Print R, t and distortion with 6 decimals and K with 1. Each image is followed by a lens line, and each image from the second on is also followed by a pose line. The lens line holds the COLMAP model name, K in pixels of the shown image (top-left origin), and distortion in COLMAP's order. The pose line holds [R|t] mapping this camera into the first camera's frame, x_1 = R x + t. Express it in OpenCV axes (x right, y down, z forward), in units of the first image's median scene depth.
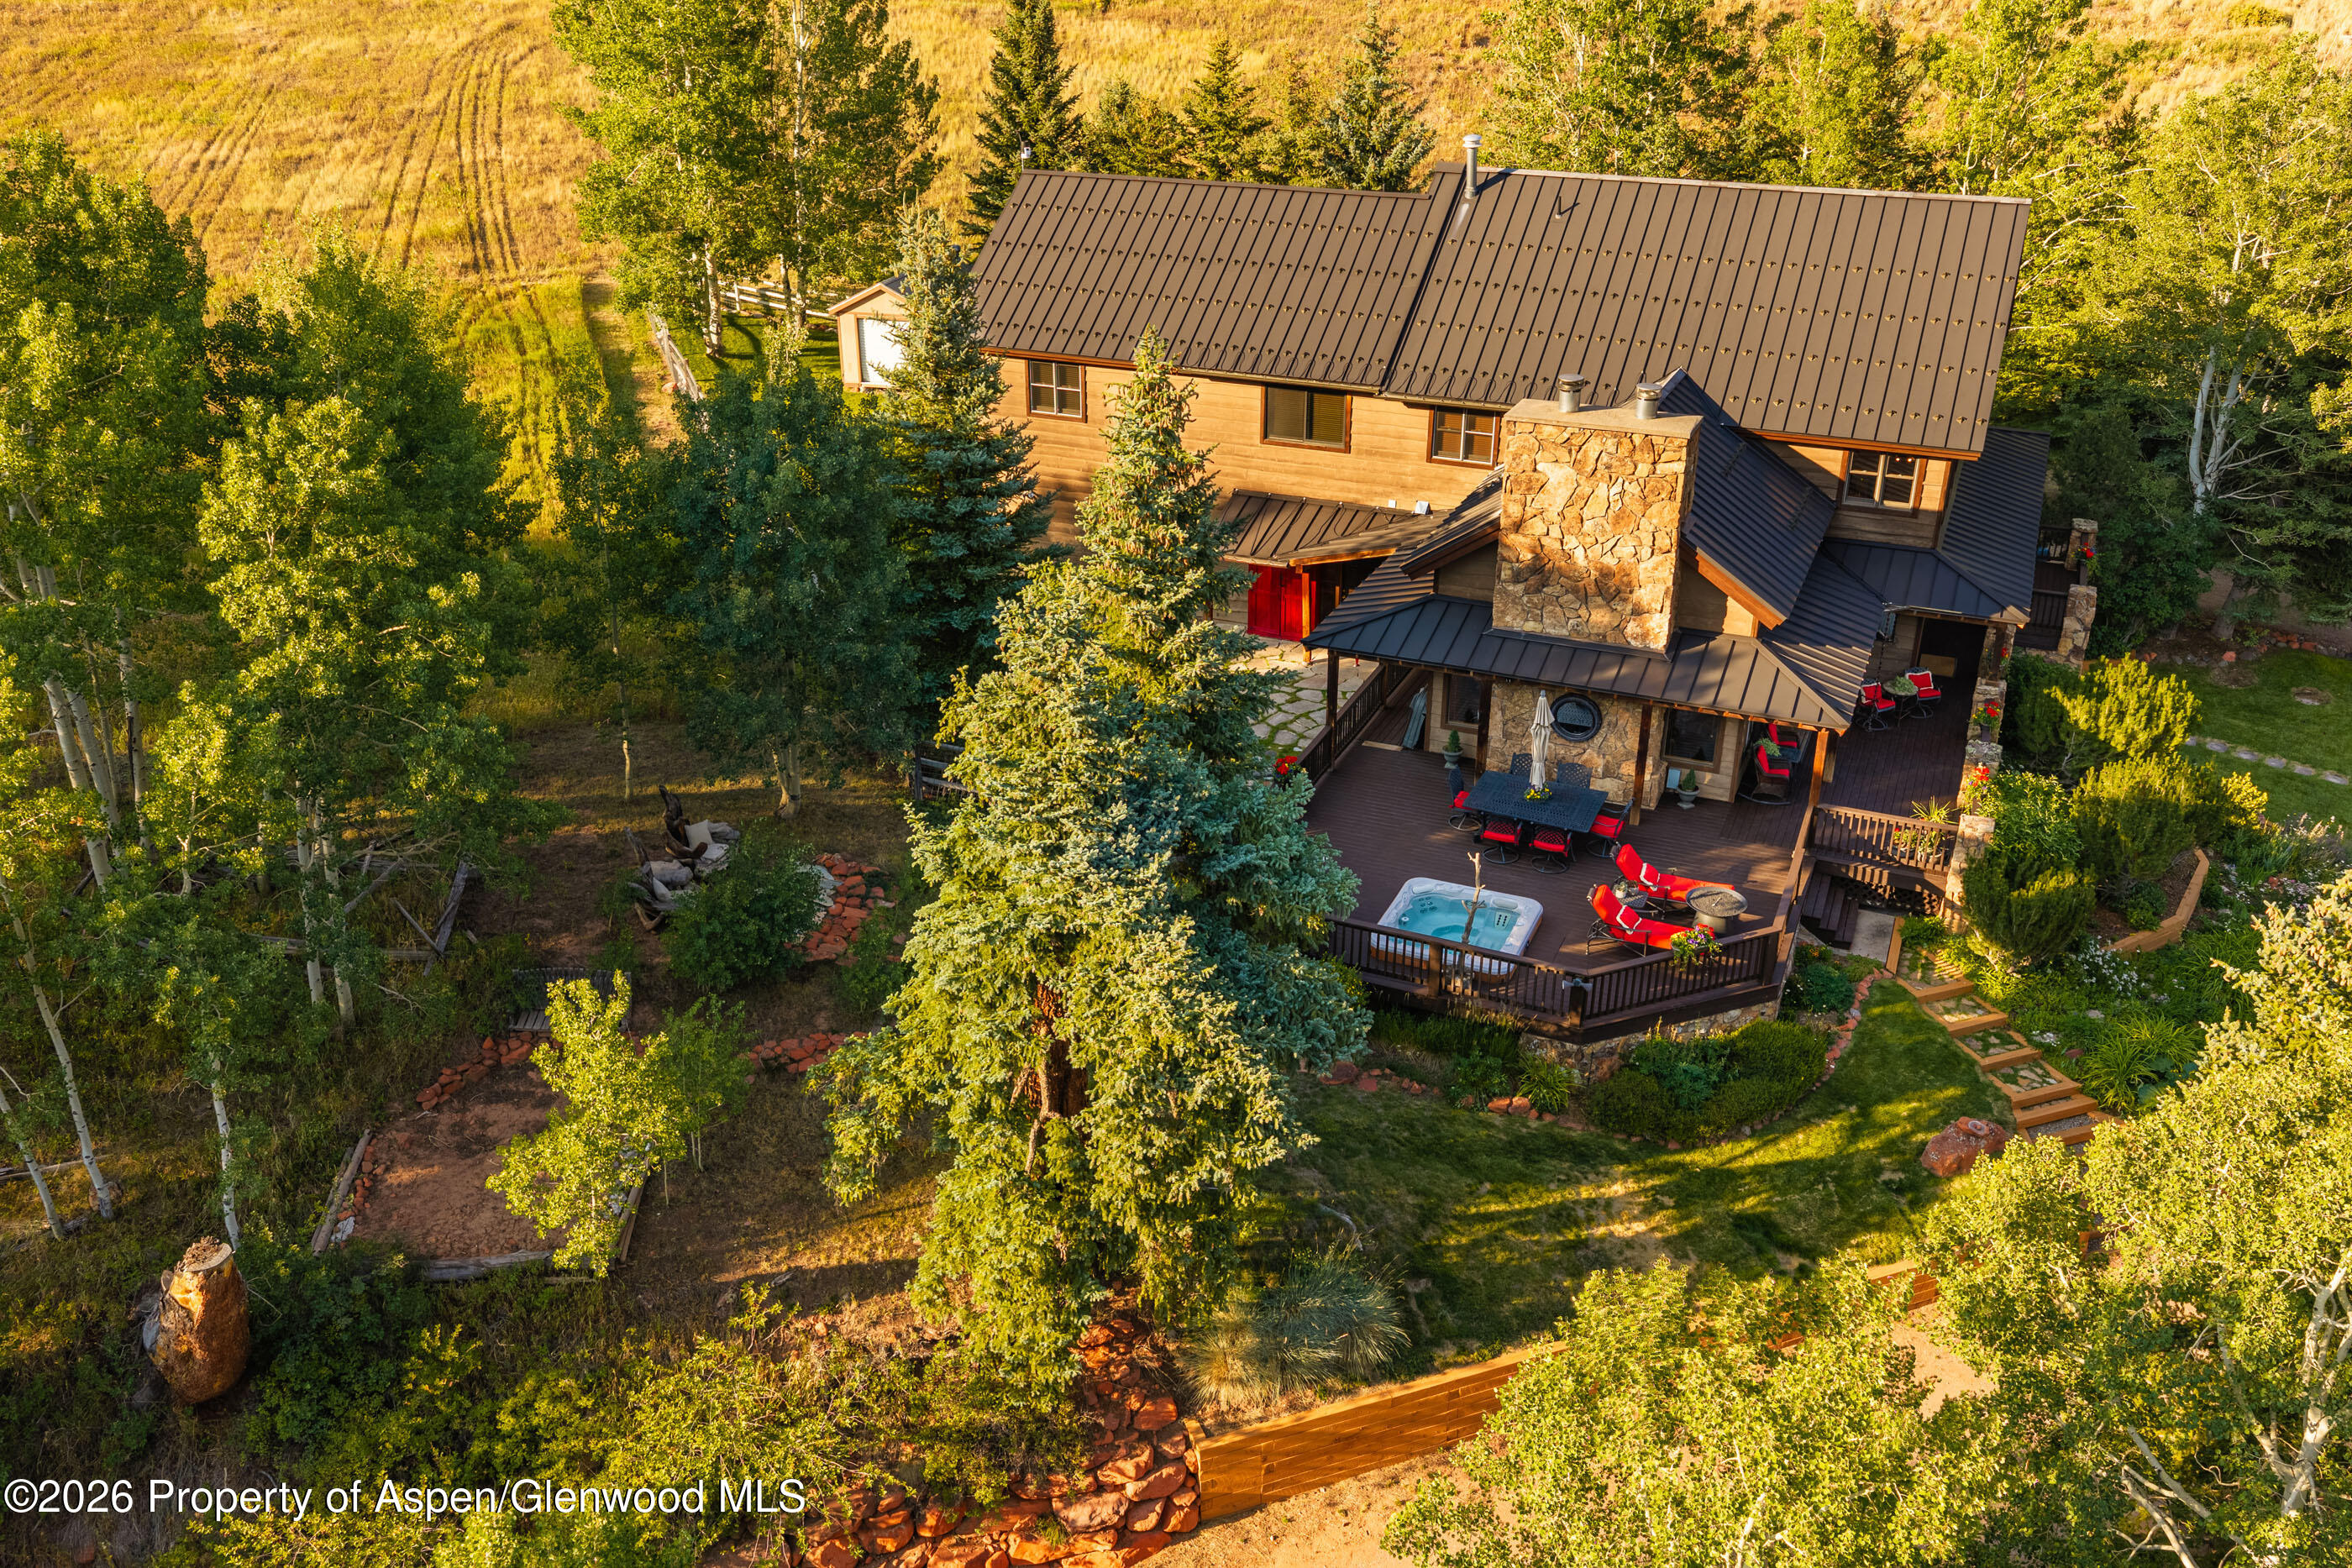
lens RADIAL K [[1942.0, 0, 1180.6], [0, 1942.0, 795.1], [0, 0, 1]] dist [0.025226, -0.040453]
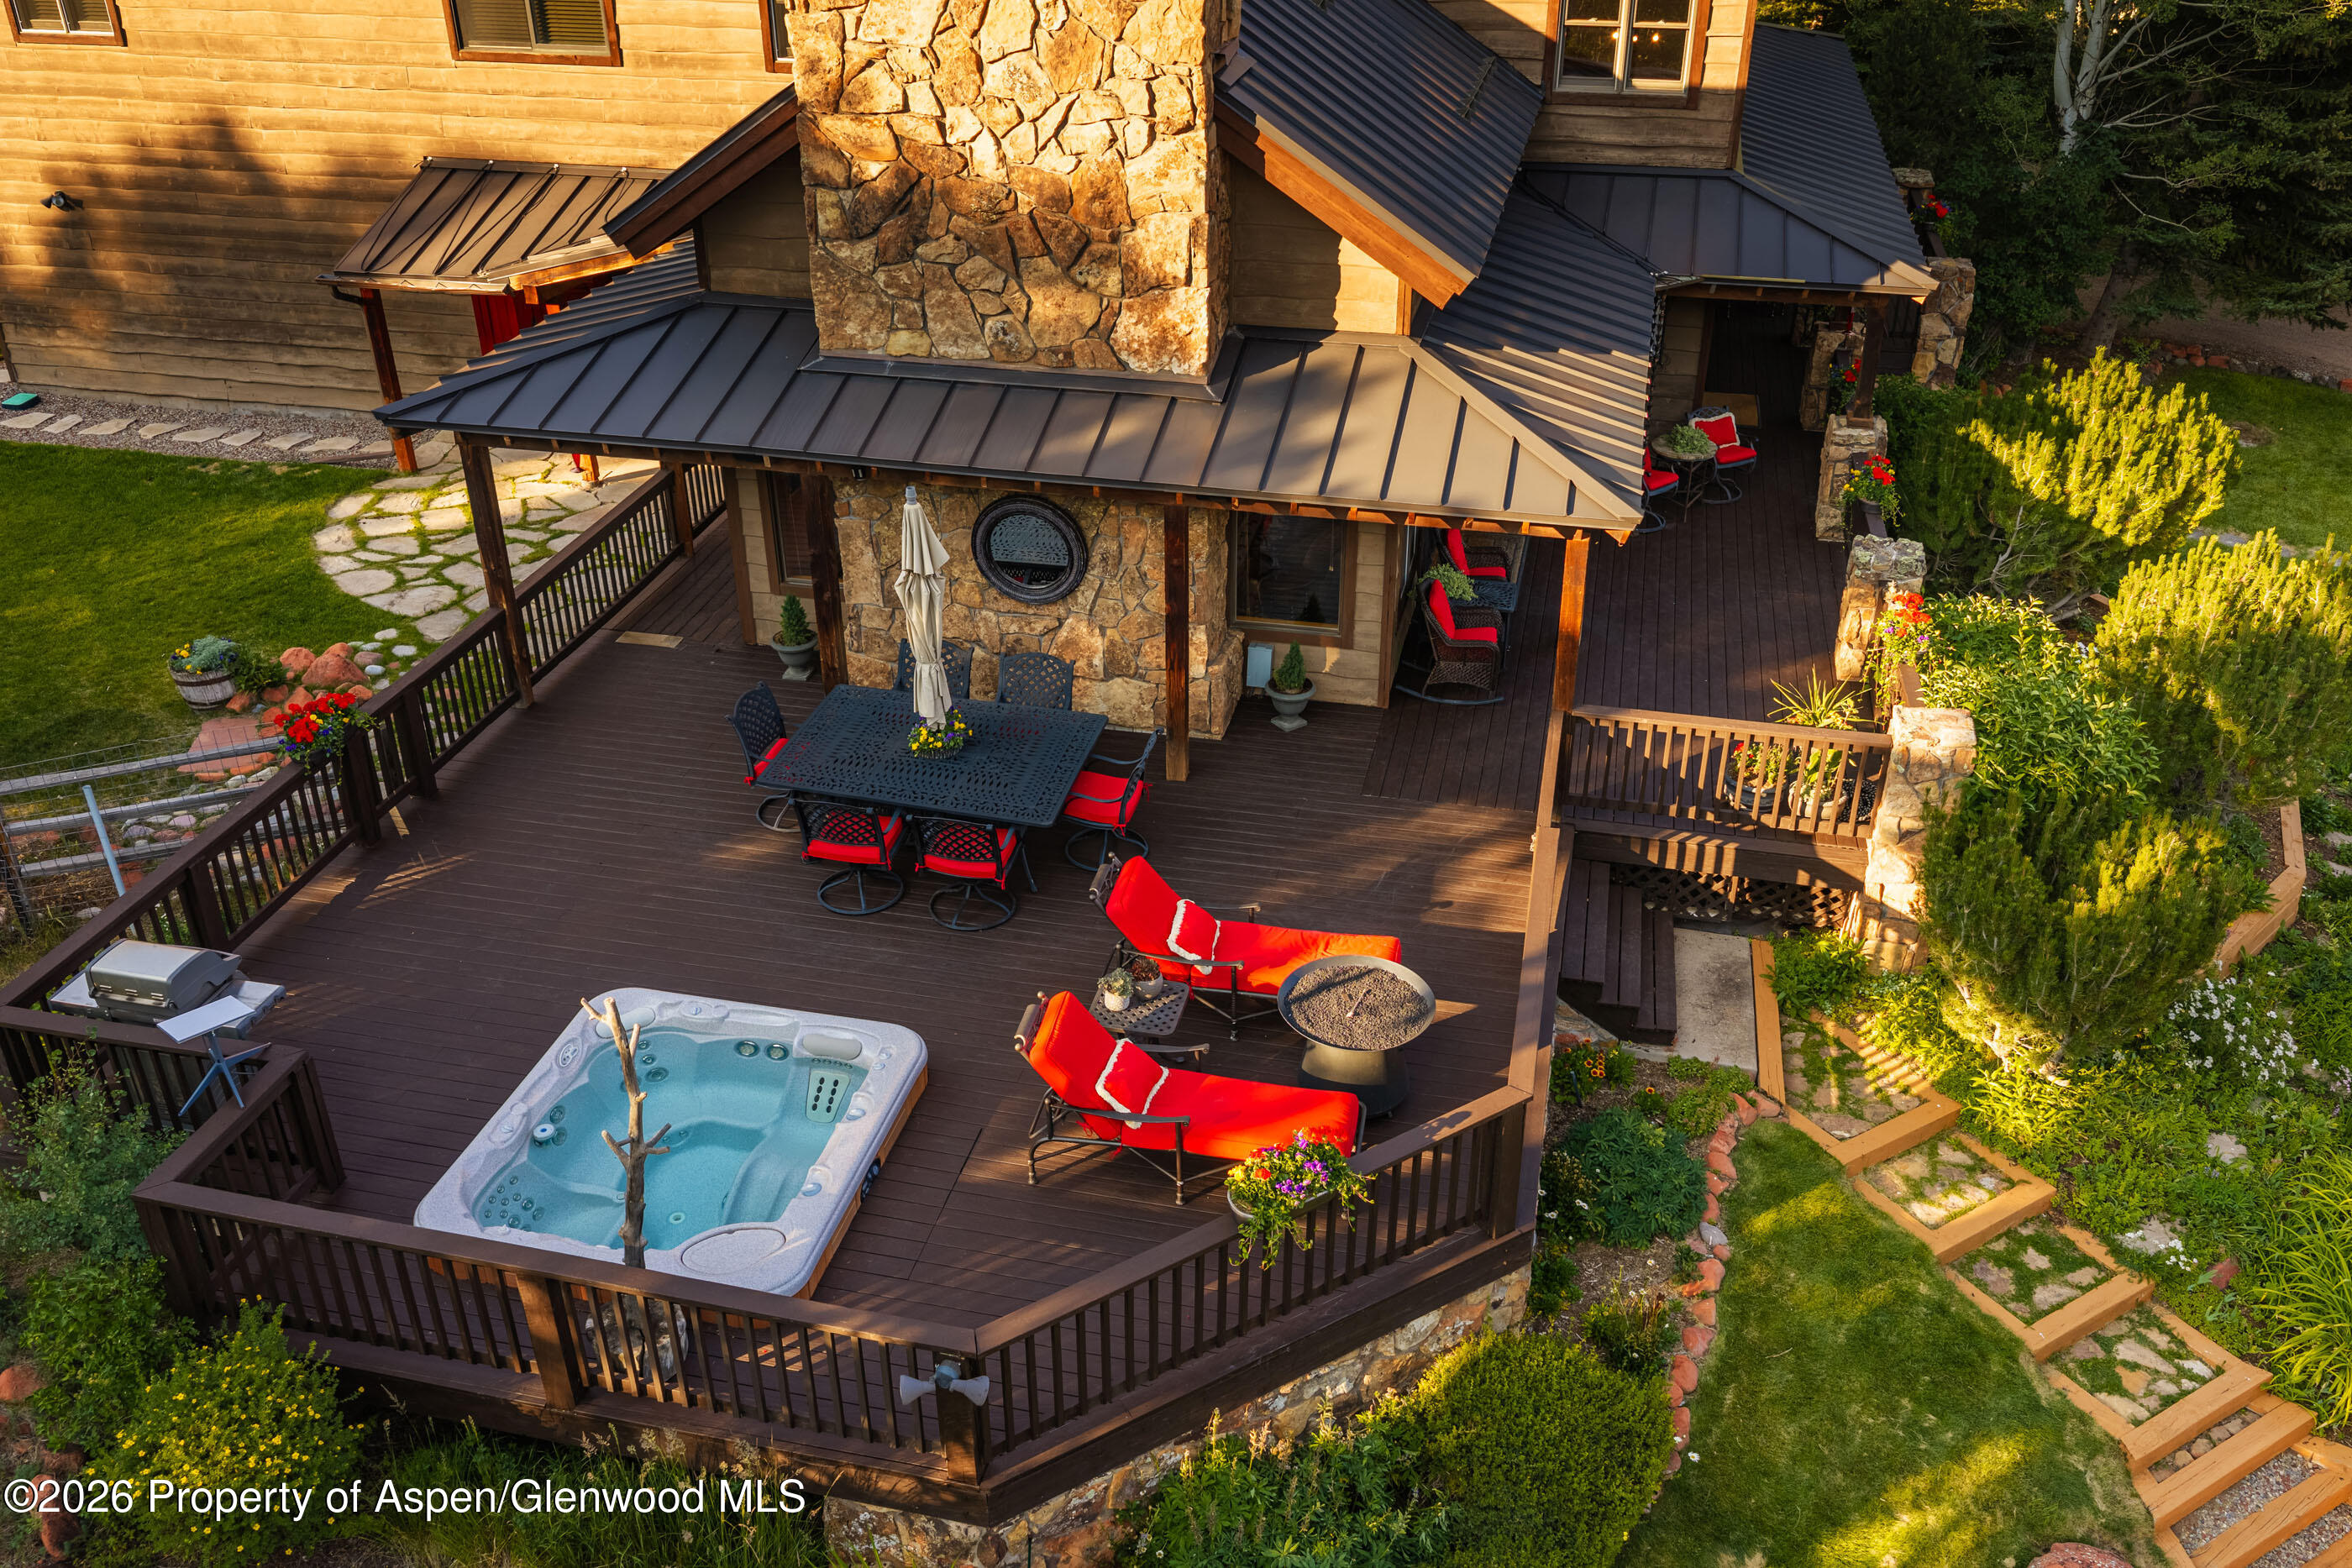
lens RADIAL K [[1942.0, 0, 1180.6], [0, 1942.0, 795.1], [0, 0, 1]] dist [0.025226, -0.040453]
pose [[0.983552, -0.093033, 0.154824, 0.168922], [0.081289, 0.993431, 0.080541, -0.017613], [-0.161299, -0.066630, 0.984654, 0.574805]]
